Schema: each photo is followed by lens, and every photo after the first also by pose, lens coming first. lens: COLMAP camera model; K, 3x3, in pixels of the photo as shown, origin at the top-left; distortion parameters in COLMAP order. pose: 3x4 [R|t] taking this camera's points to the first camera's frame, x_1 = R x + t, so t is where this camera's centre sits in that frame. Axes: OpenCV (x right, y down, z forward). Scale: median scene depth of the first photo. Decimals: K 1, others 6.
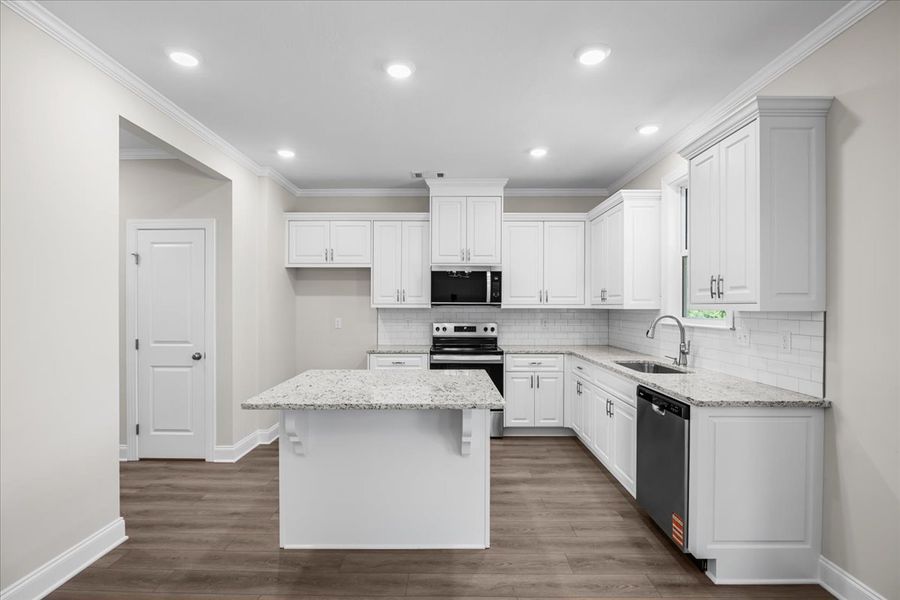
lens RADIAL K [[430.7, 0, 451.0], [0, 430.7, 306.6], [0, 0, 1]] dist [-0.012203, 0.000373]
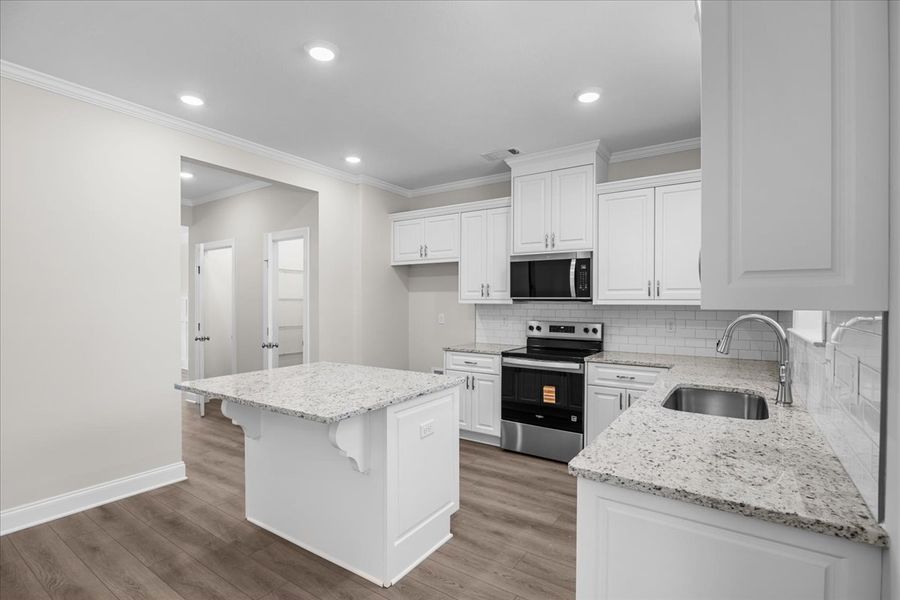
lens RADIAL K [[430.7, 0, 451.0], [0, 430.7, 306.6], [0, 0, 1]] dist [-0.012203, 0.000373]
pose [[0.830435, 0.006068, -0.557083, 0.342519], [-0.001990, 0.999967, 0.007925, 0.002029], [0.557112, -0.005472, 0.830419, 0.194810]]
